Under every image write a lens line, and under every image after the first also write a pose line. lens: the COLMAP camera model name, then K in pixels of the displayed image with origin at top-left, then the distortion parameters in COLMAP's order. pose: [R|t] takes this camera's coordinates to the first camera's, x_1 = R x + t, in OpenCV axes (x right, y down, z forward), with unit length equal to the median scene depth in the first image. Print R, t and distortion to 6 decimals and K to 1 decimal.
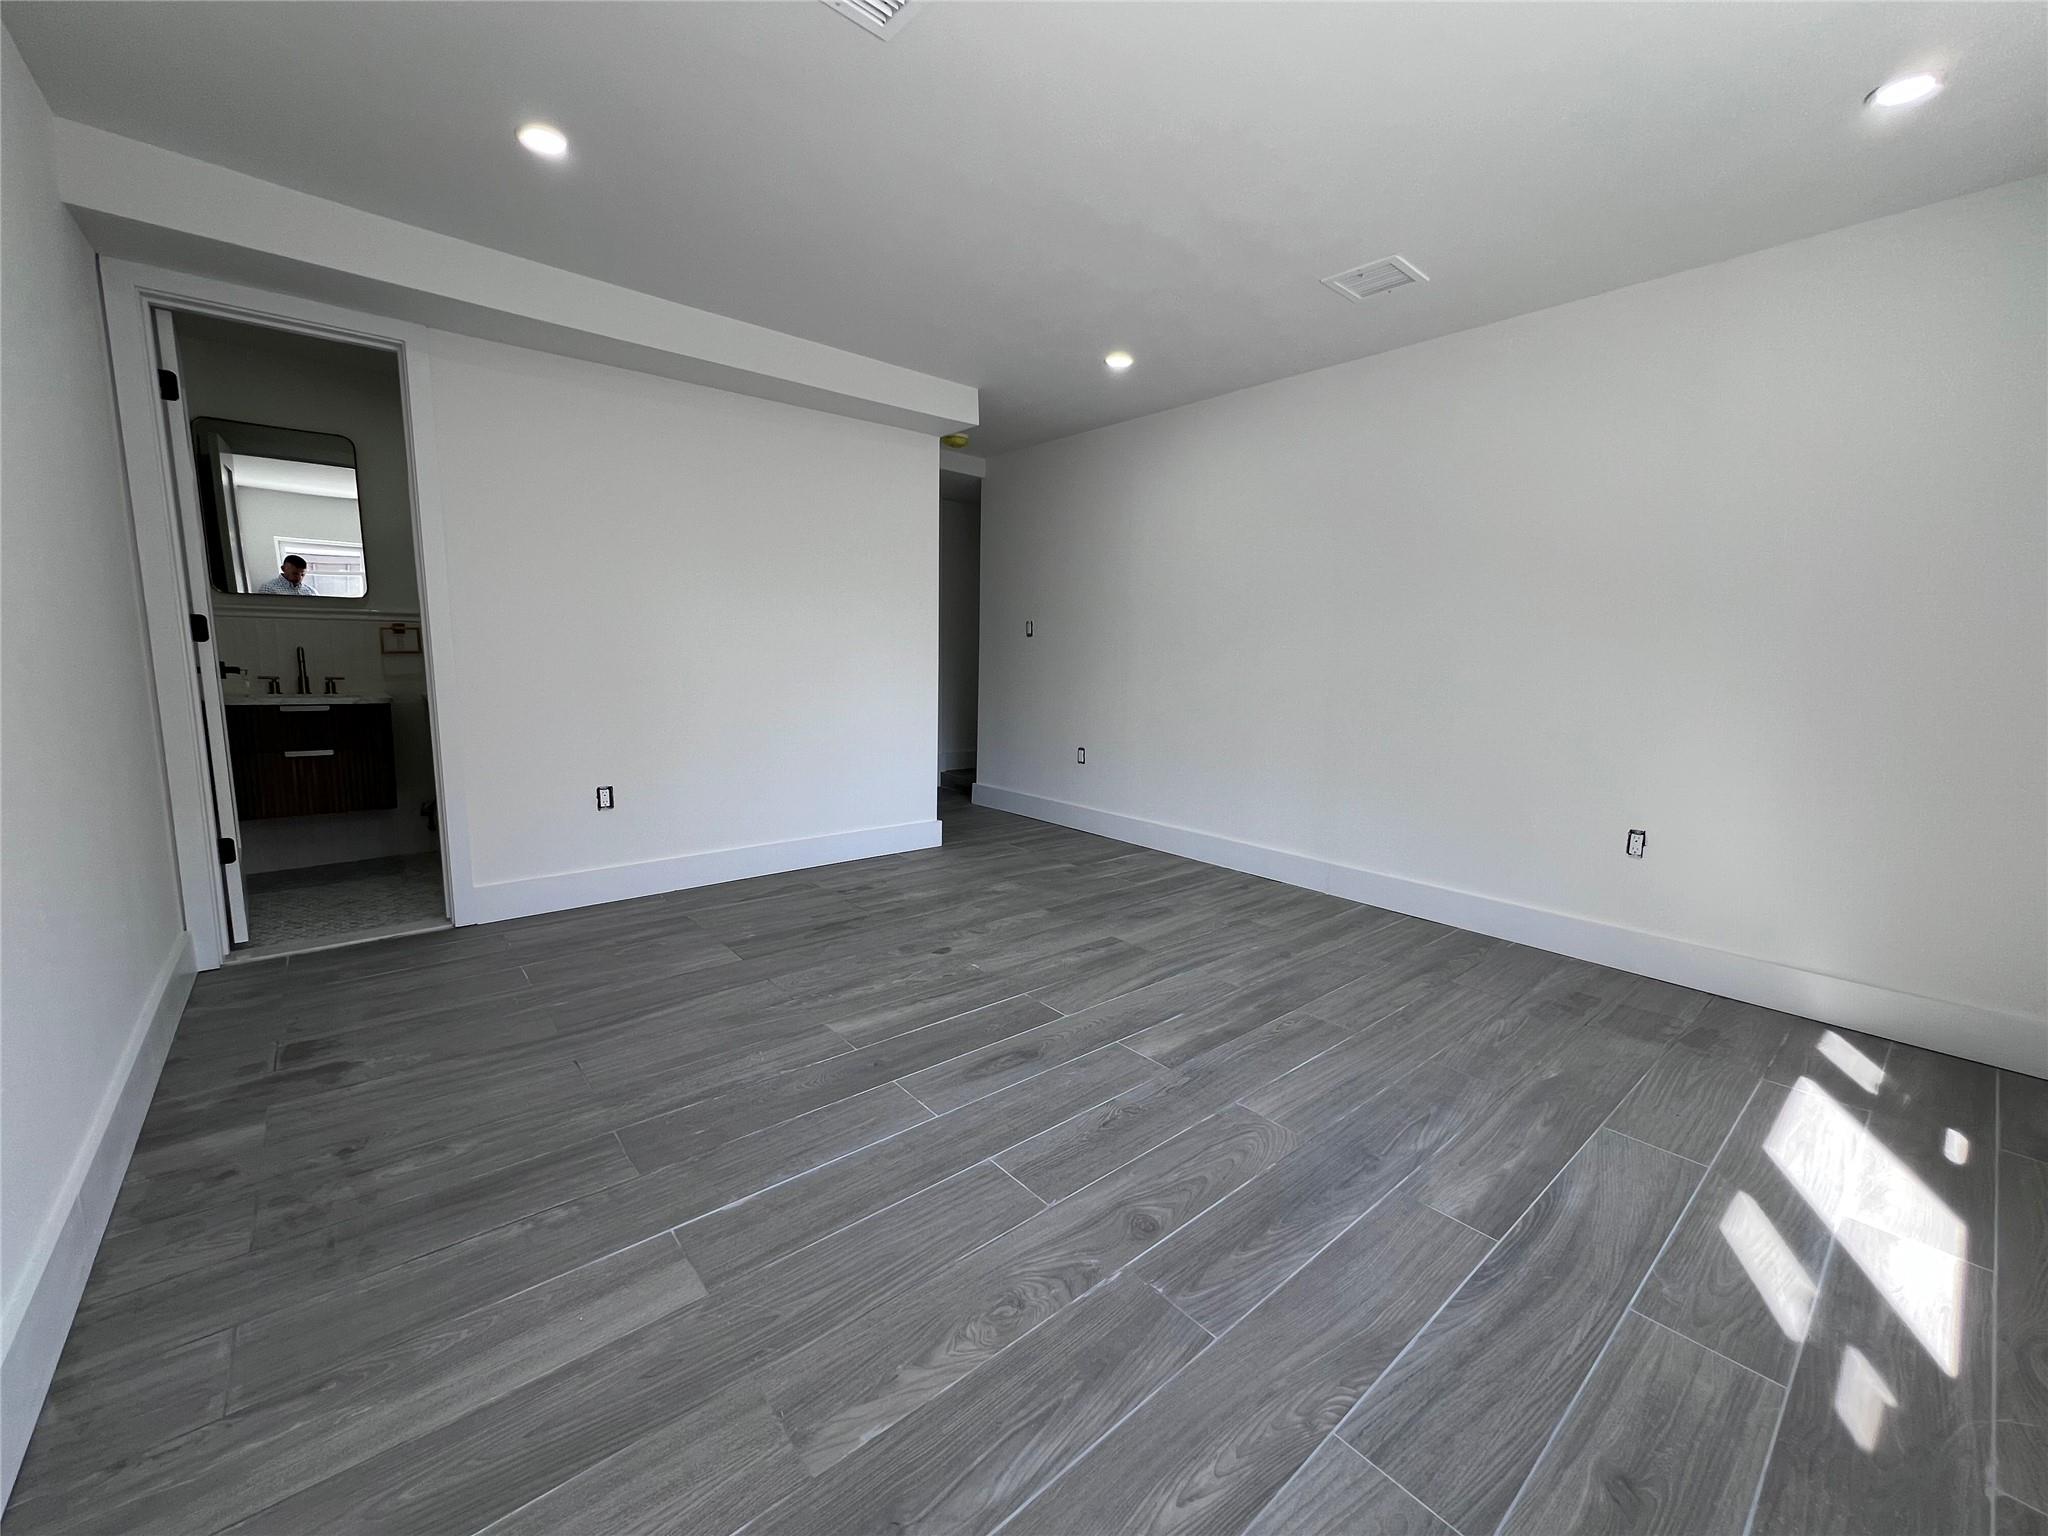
lens RADIAL K [[823.5, 0, 1025.6], [0, 823.5, 769.1], [0, 0, 1]] dist [-0.003007, 0.000246]
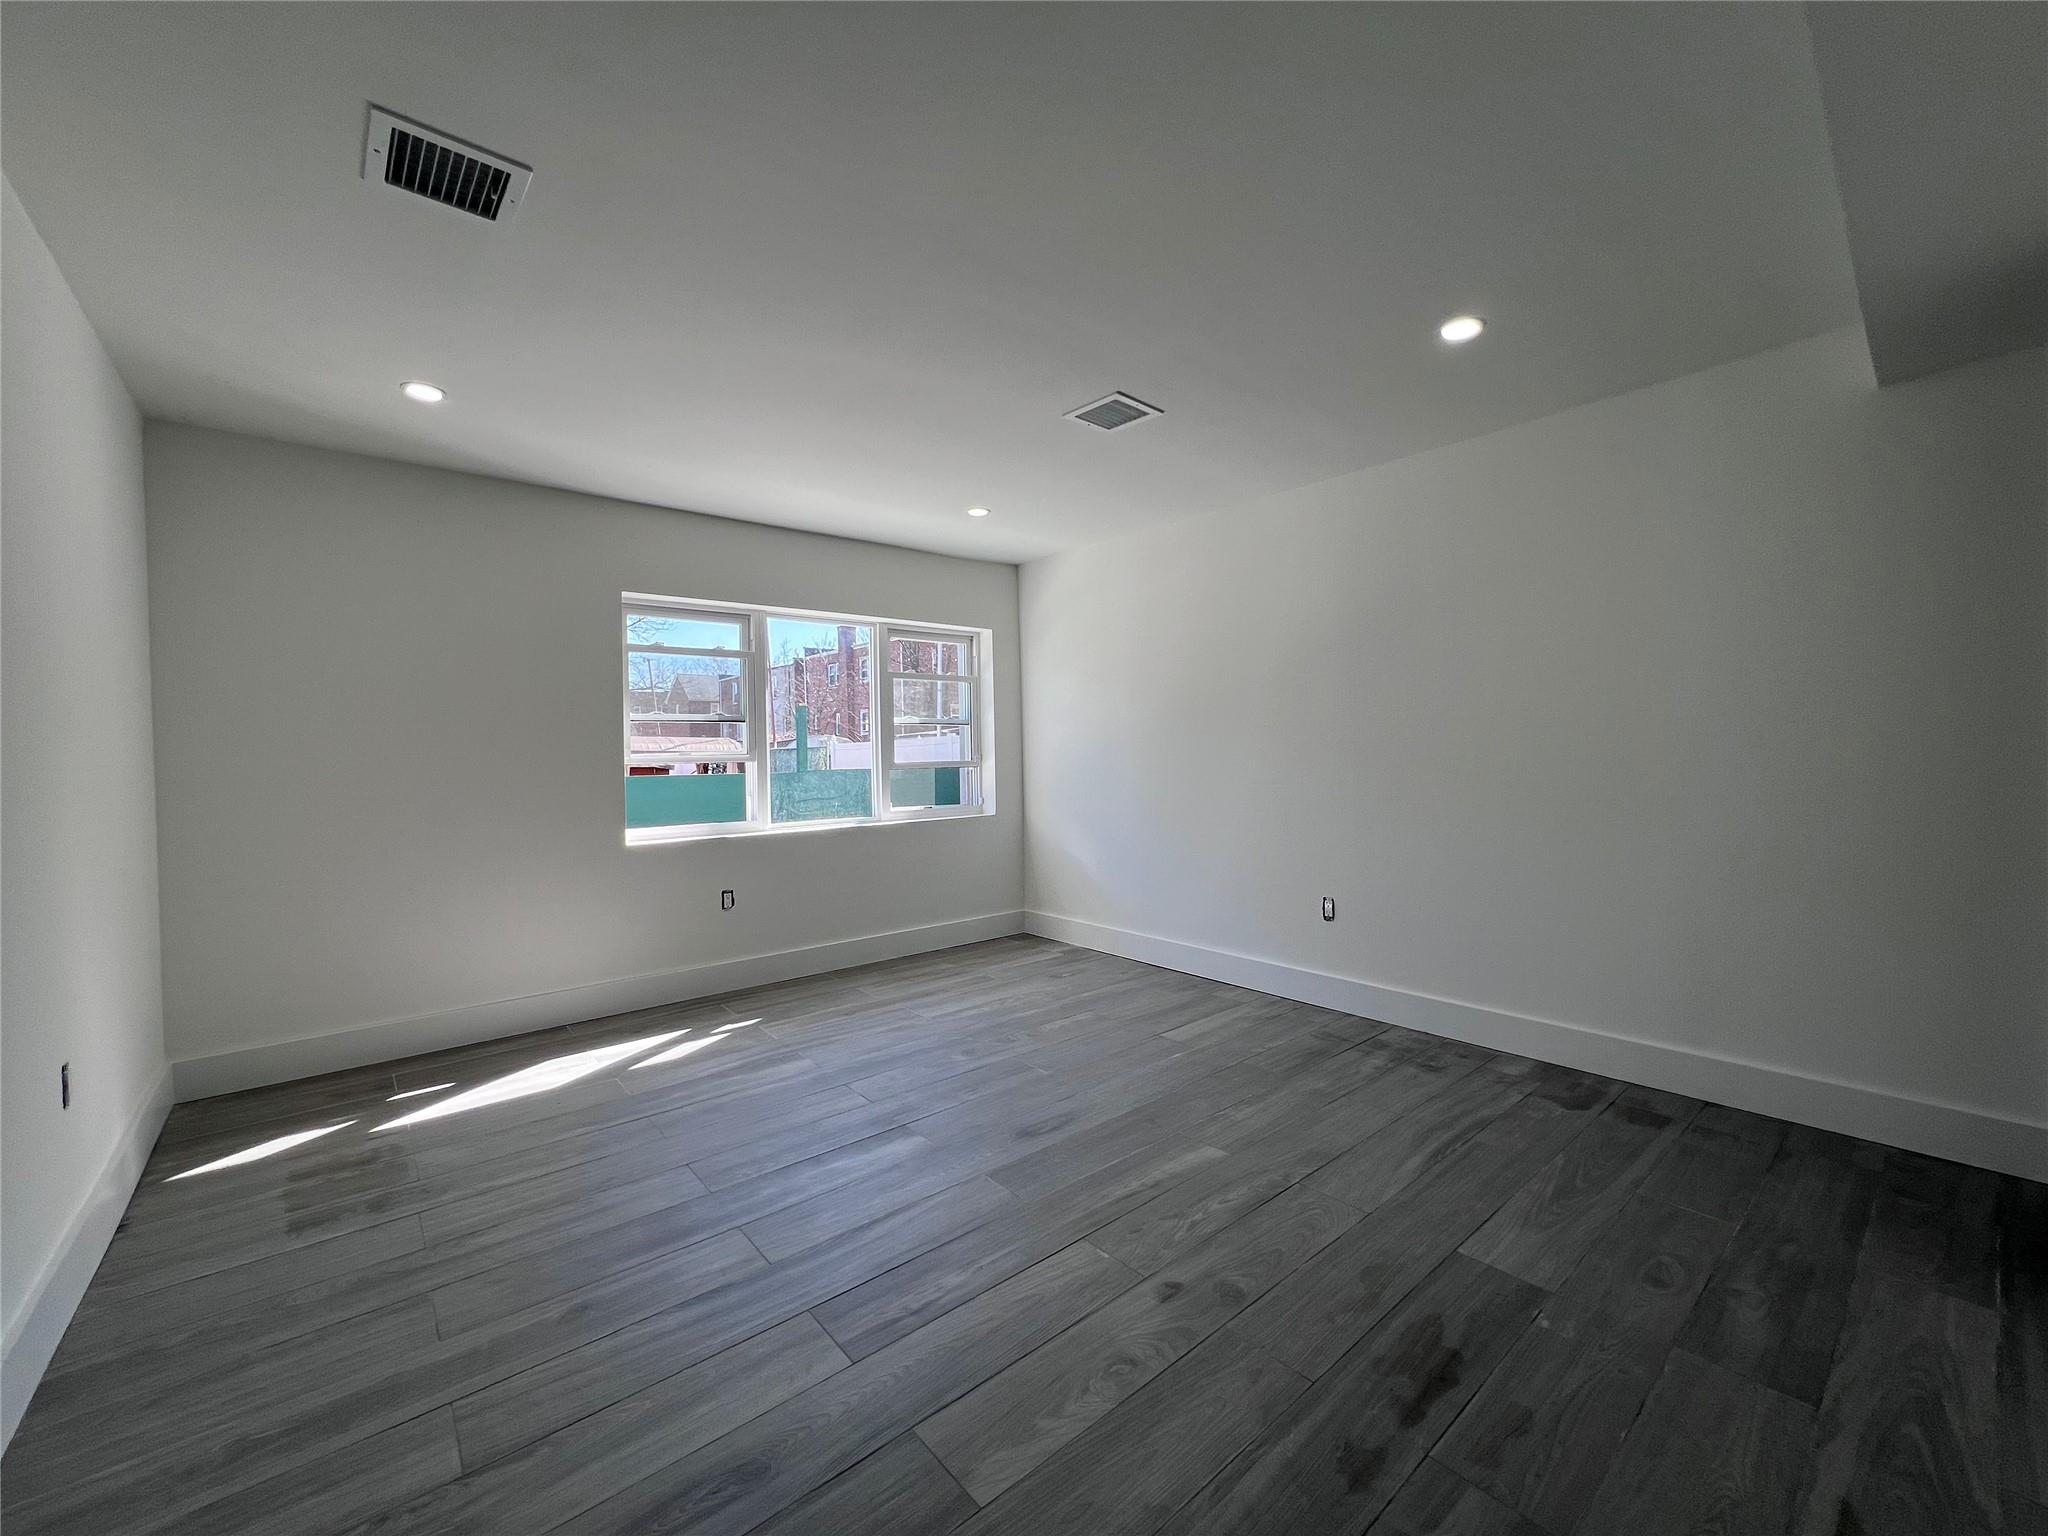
lens RADIAL K [[823.5, 0, 1025.6], [0, 823.5, 769.1], [0, 0, 1]] dist [-0.003007, 0.000246]
pose [[-0.999997, -0.001701, -0.001998, 0.003369], [-0.002007, 0.986276, 0.165093, -0.250231], [0.001690, 0.165096, -0.986276, 1.547346]]
